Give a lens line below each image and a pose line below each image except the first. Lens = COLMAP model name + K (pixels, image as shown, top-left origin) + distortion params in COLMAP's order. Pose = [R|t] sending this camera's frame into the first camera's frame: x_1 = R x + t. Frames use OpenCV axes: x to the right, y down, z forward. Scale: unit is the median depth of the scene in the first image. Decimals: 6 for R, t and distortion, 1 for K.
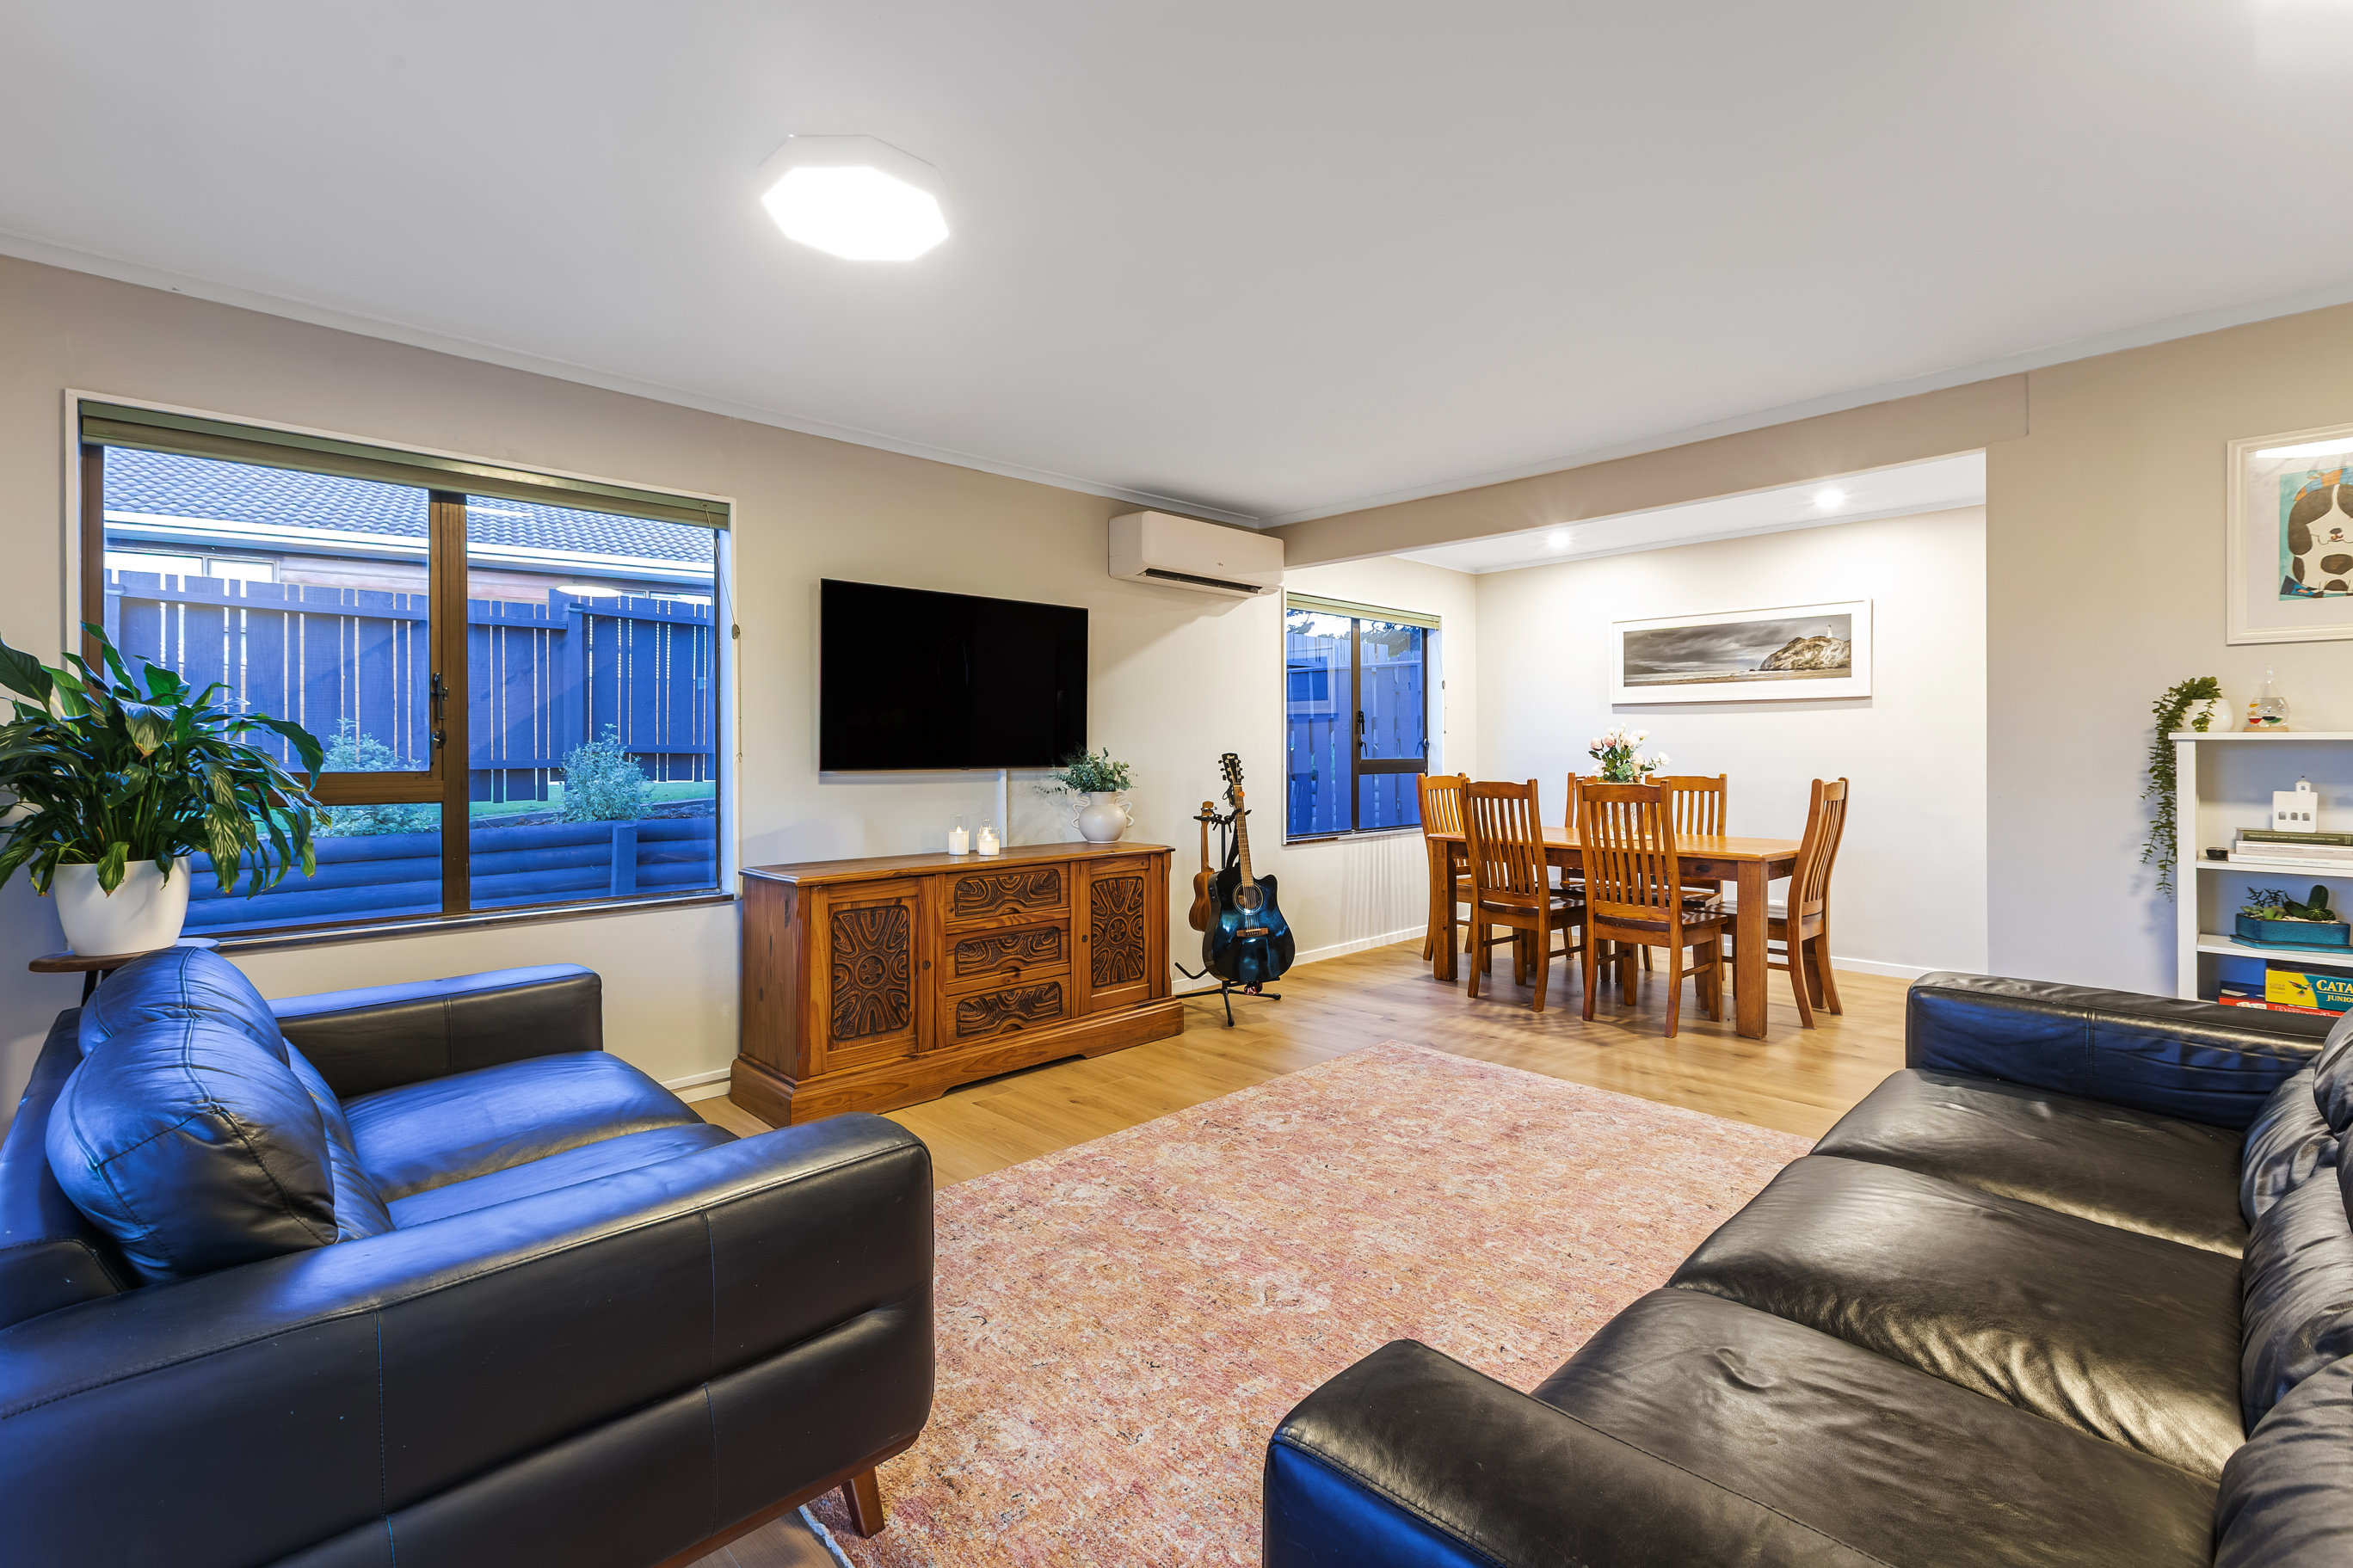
lens RADIAL K [[1062.9, 0, 1187.4], [0, 1062.9, 774.3], [0, 0, 1]] dist [-0.005017, 0.000278]
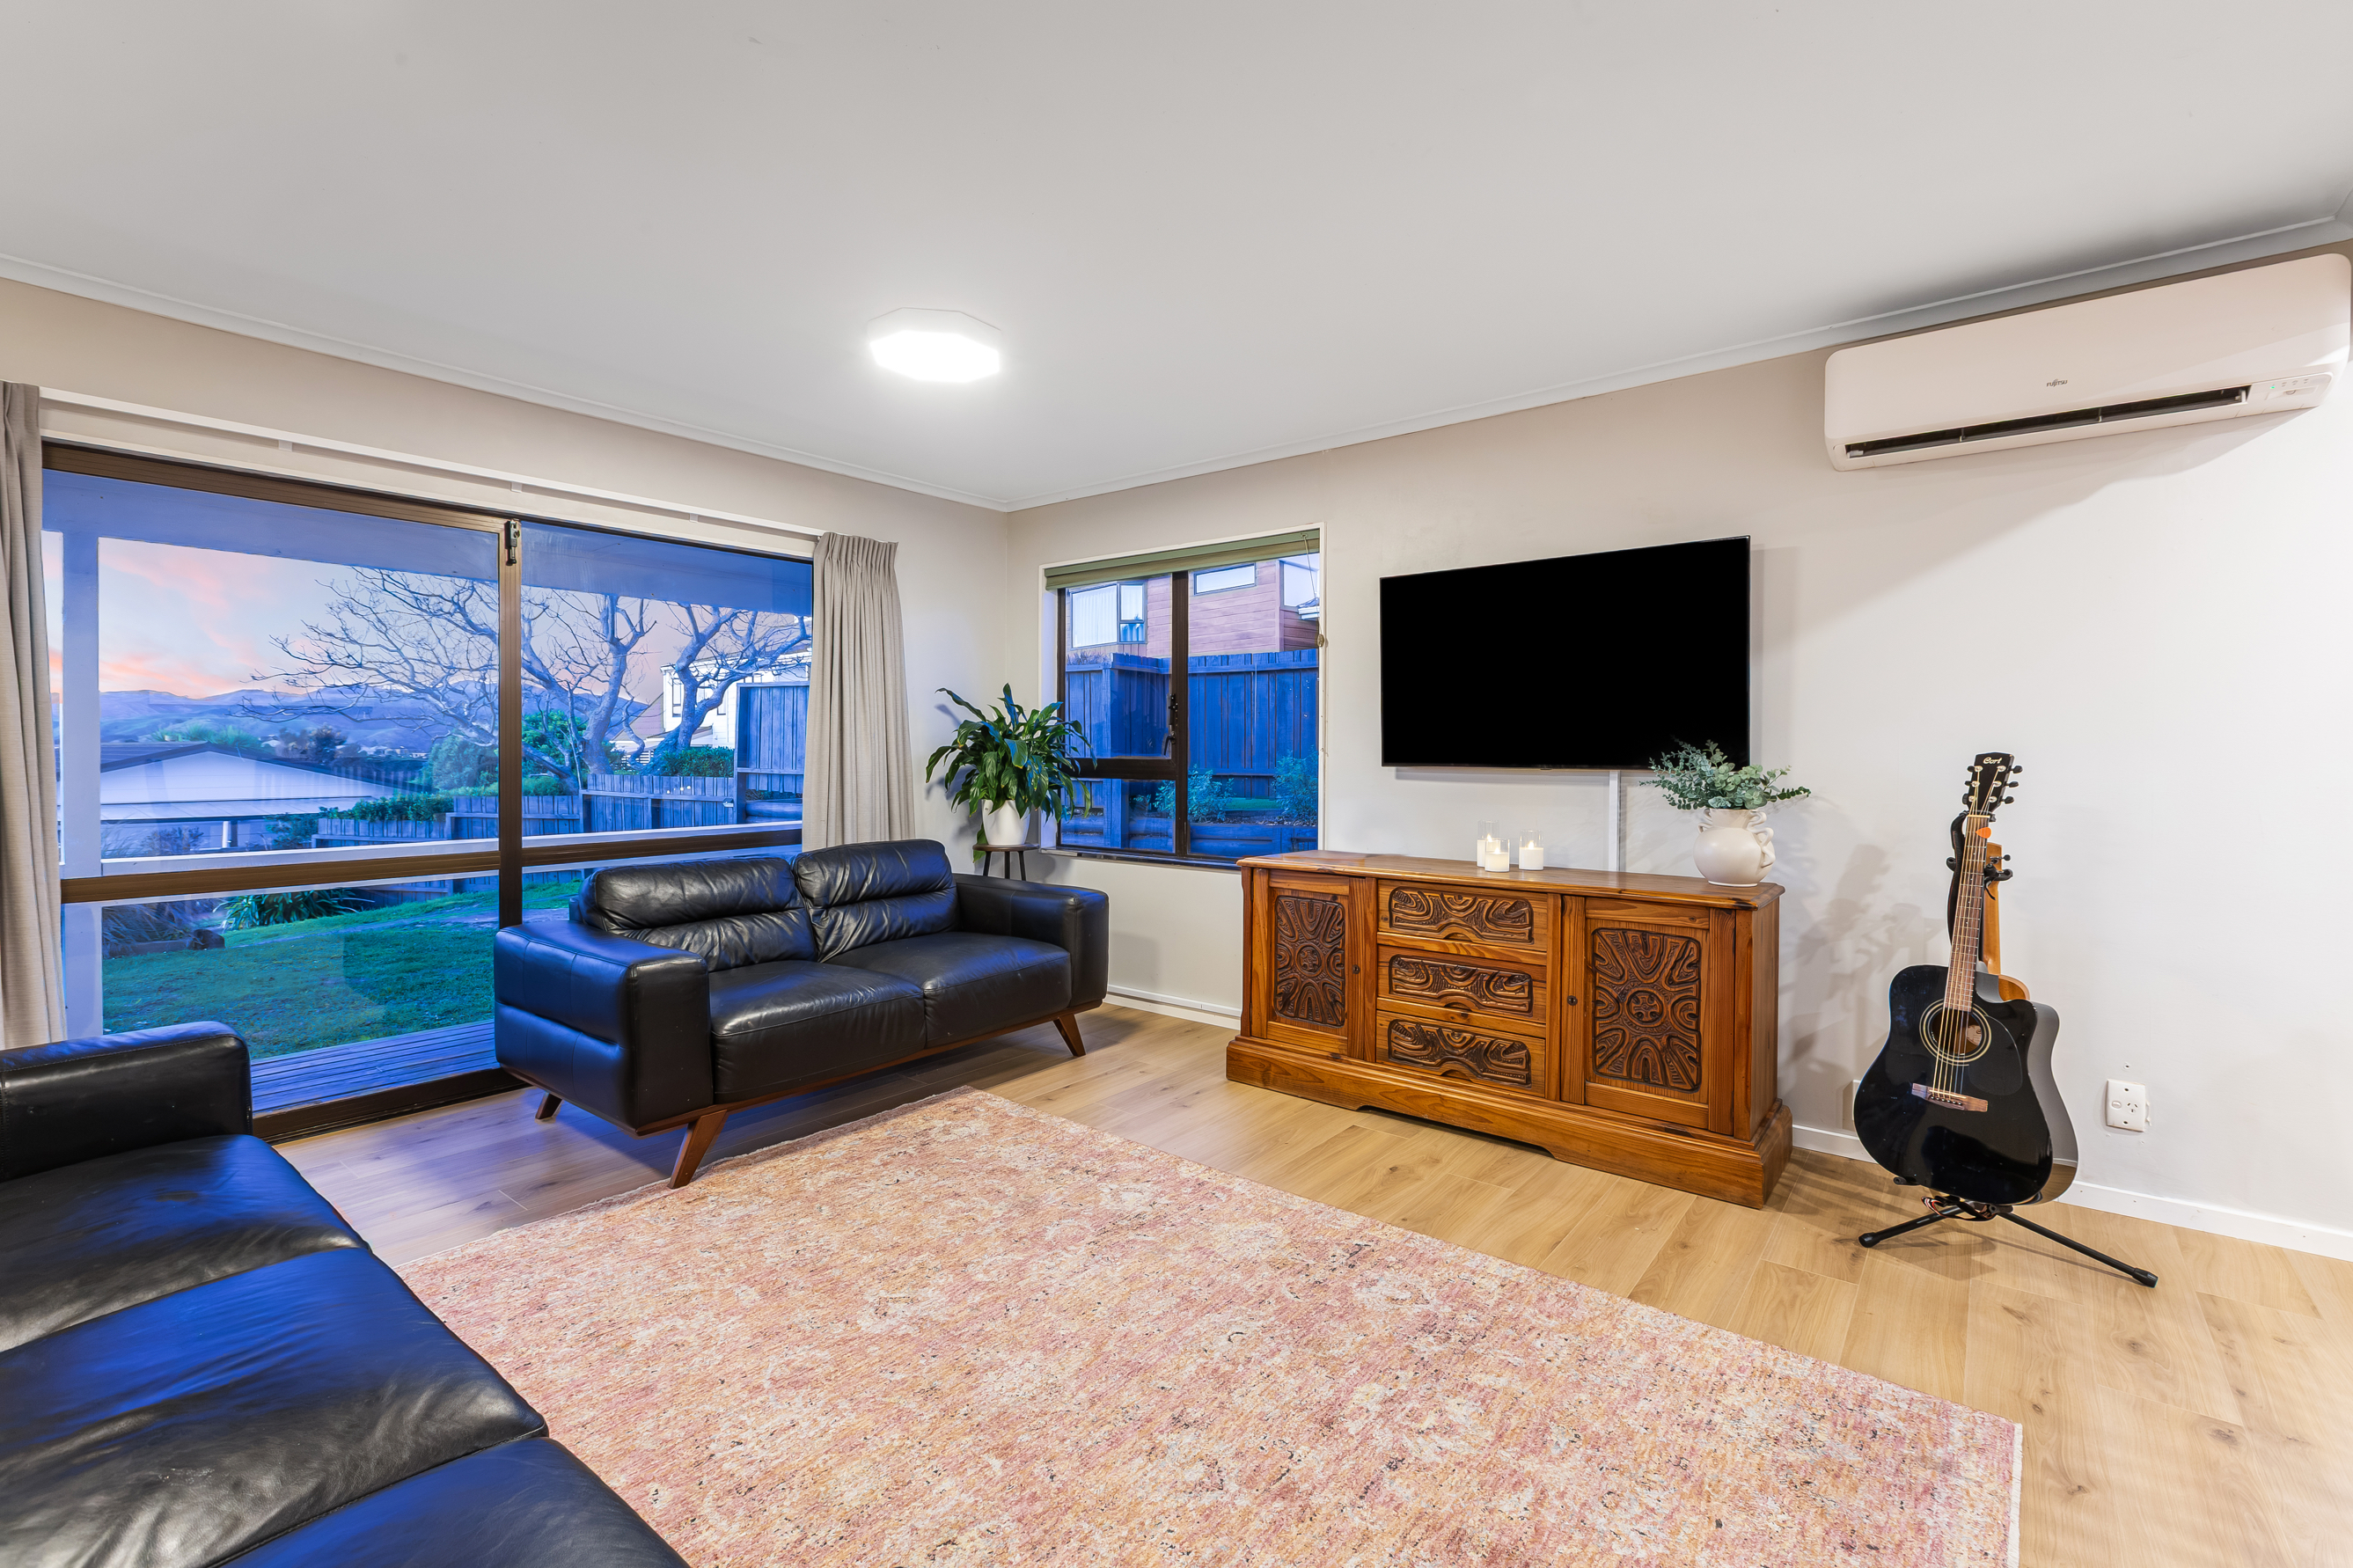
lens RADIAL K [[1063.0, 0, 1178.9], [0, 1063.0, 769.3], [0, 0, 1]] dist [-0.005017, 0.000278]
pose [[0.104777, 0.022962, -0.994231, 0.701063], [-0.023854, 0.999504, 0.020570, -0.017445], [0.994210, 0.021561, 0.105272, 0.748277]]
